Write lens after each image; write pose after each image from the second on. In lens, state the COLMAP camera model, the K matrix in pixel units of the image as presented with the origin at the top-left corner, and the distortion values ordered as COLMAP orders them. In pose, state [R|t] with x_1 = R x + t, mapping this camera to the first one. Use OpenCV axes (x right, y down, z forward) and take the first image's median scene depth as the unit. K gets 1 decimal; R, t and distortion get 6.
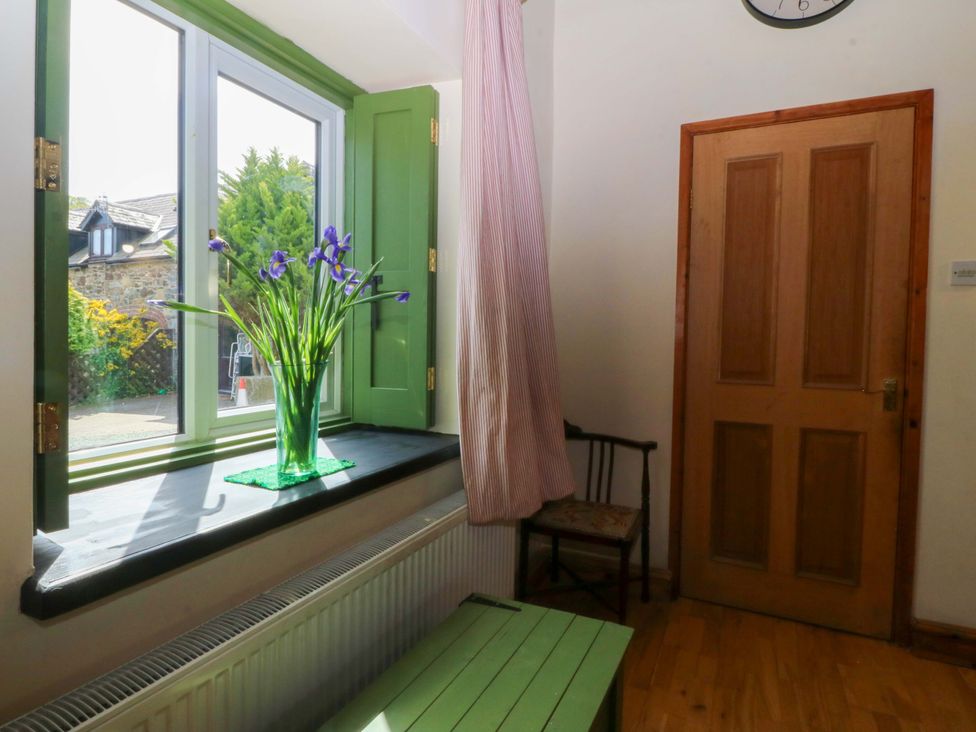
lens RADIAL K [[534.6, 0, 495.8], [0, 534.6, 353.1], [0, 0, 1]] dist [0.003082, -0.012381]
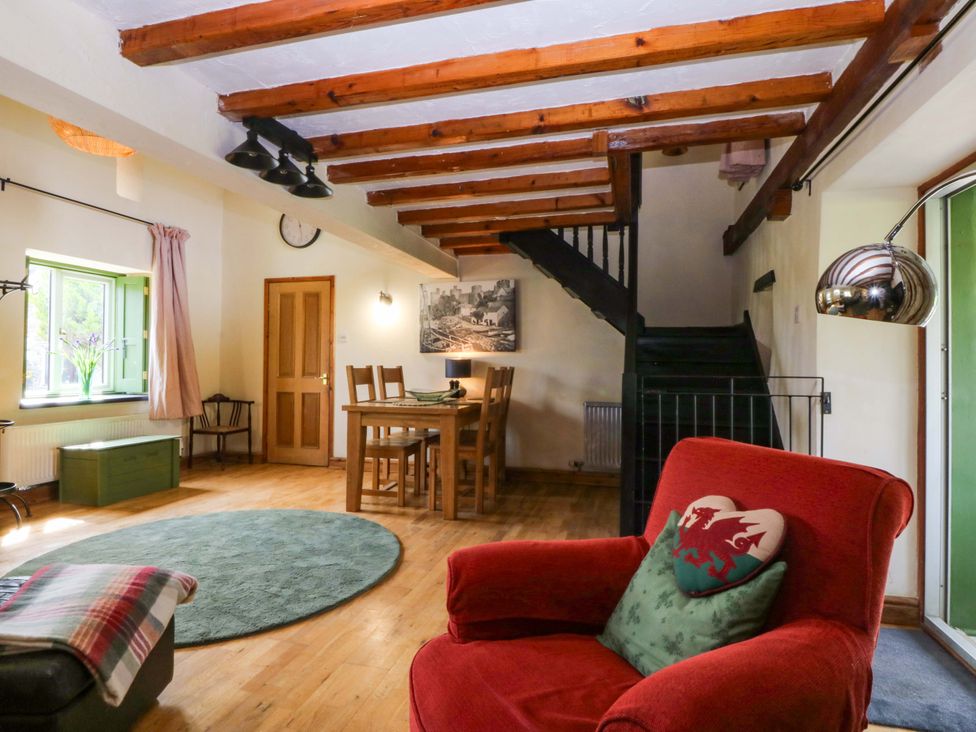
lens RADIAL K [[520.6, 0, 478.2], [0, 520.6, 354.6], [0, 0, 1]] dist [-0.003047, -0.000887]
pose [[0.982223, -0.008923, 0.187508, 0.958432], [0.017277, 0.998927, -0.042963, 0.075171], [-0.186924, 0.045438, 0.981323, -1.793860]]
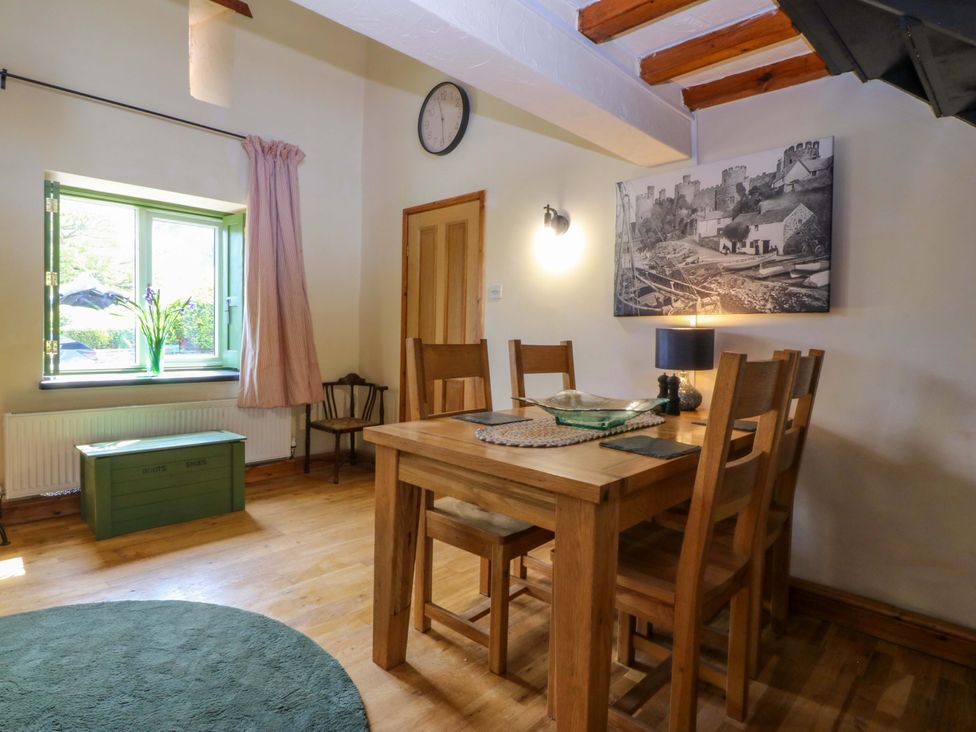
lens RADIAL K [[534.6, 0, 495.8], [0, 534.6, 353.1], [0, 0, 1]] dist [0.003082, -0.012381]
pose [[0.954749, 0.014383, -0.297065, 1.268139], [-0.013510, 0.999896, 0.004990, 0.043010], [0.297106, -0.000751, 0.954844, -0.656105]]
